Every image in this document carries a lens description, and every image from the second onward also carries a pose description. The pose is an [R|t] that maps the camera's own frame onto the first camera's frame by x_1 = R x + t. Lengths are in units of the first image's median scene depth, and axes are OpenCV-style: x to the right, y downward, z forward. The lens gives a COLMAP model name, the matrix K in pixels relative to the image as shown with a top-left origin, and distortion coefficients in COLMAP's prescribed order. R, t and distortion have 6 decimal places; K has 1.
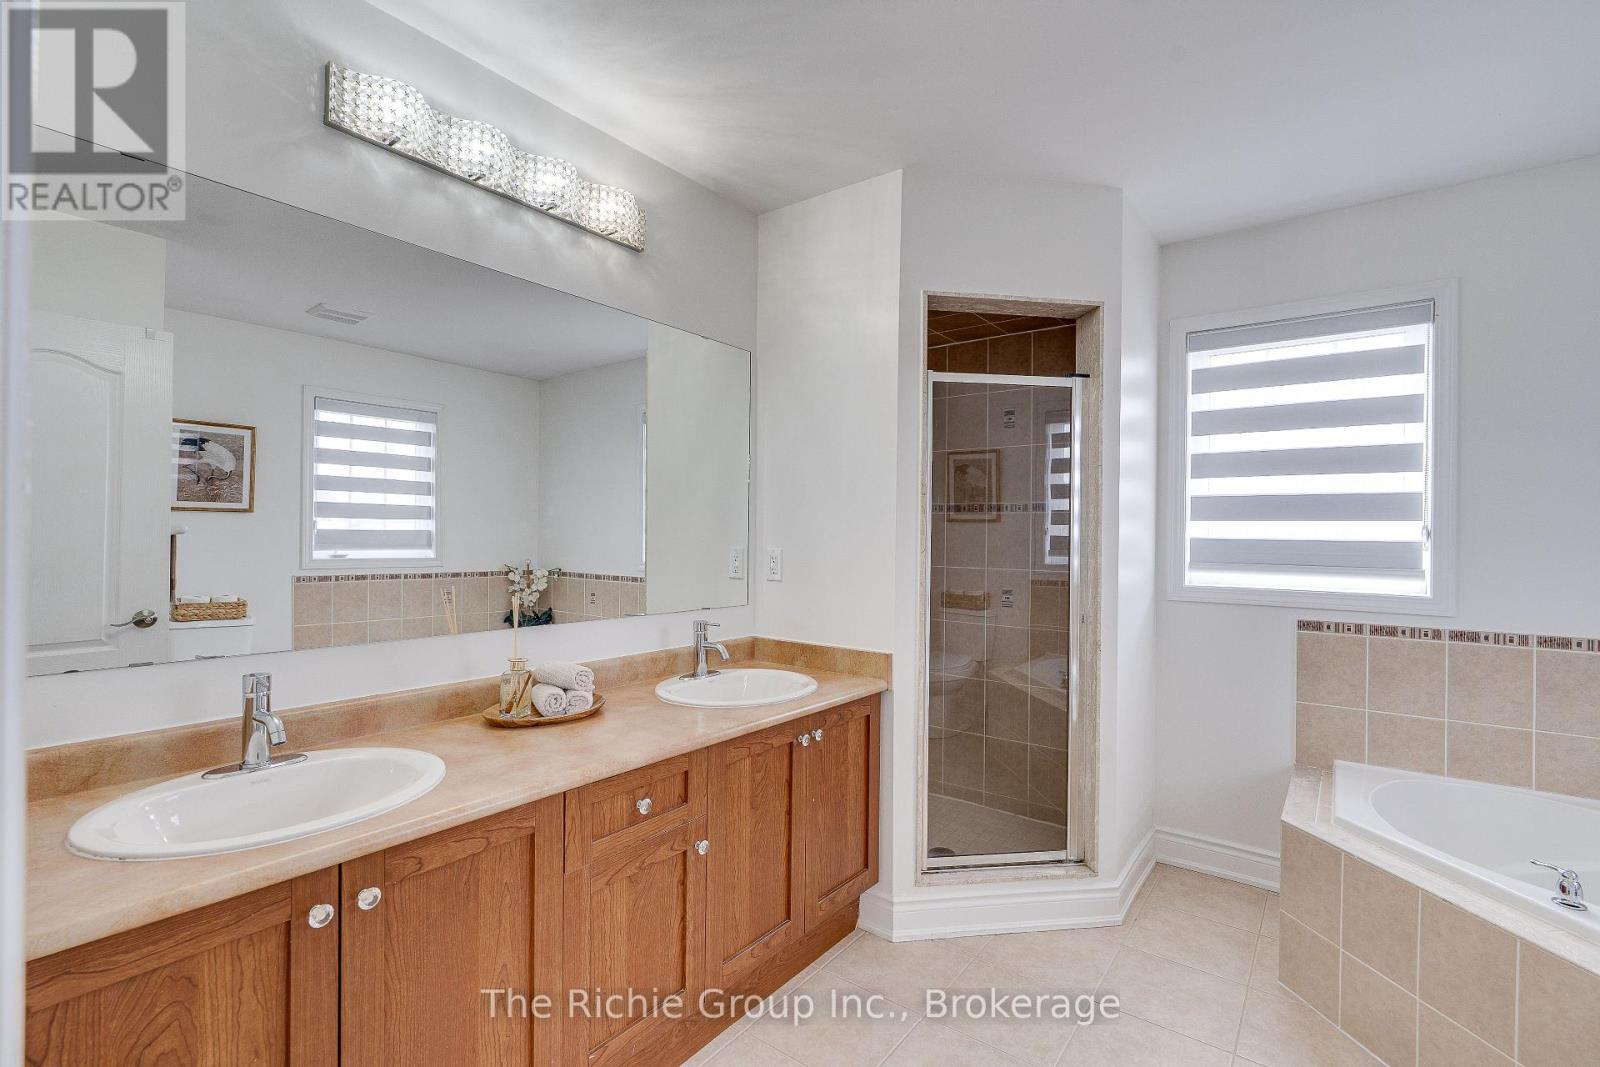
lens RADIAL K [[735.8, 0, 811.7], [0, 735.8, 539.8], [0, 0, 1]] dist [-0.000139, 0.000259]
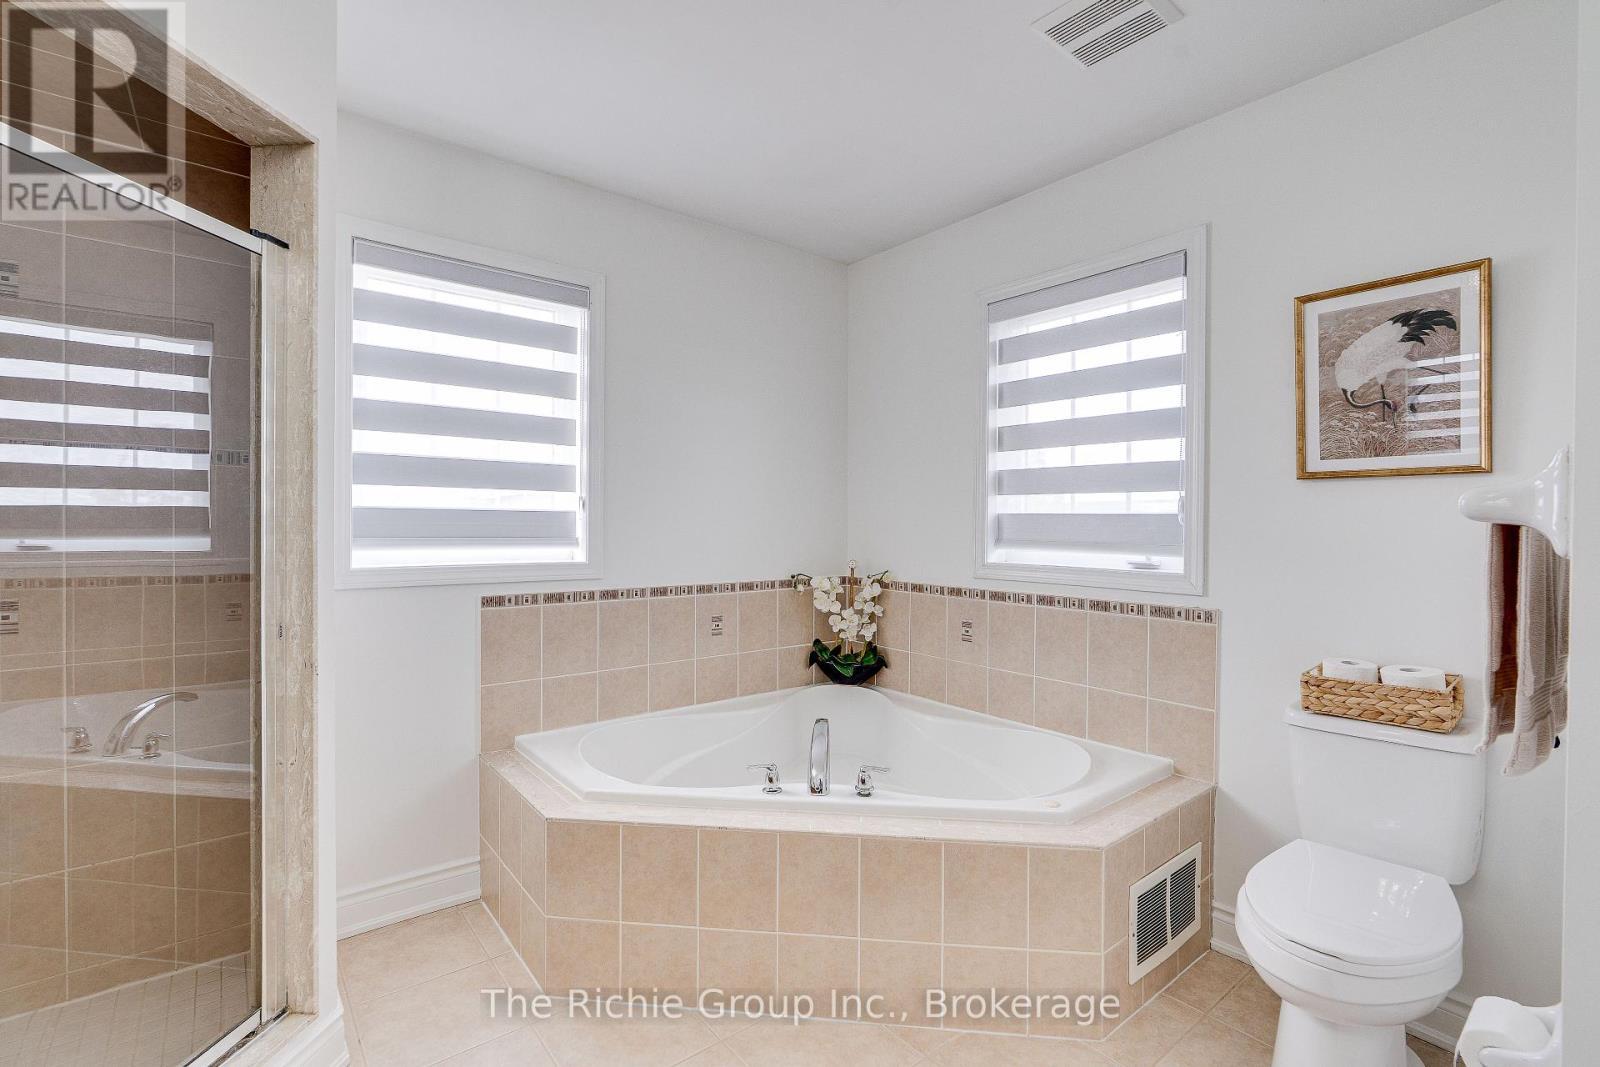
lens RADIAL K [[735.8, 0, 807.7], [0, 735.8, 534.5], [0, 0, 1]] dist [-0.000139, 0.000259]
pose [[0.227371, -0.028249, 0.973398, -0.142484], [-0.011052, 0.999440, 0.031586, -0.001462], [-0.973746, -0.017939, 0.226931, 0.426809]]
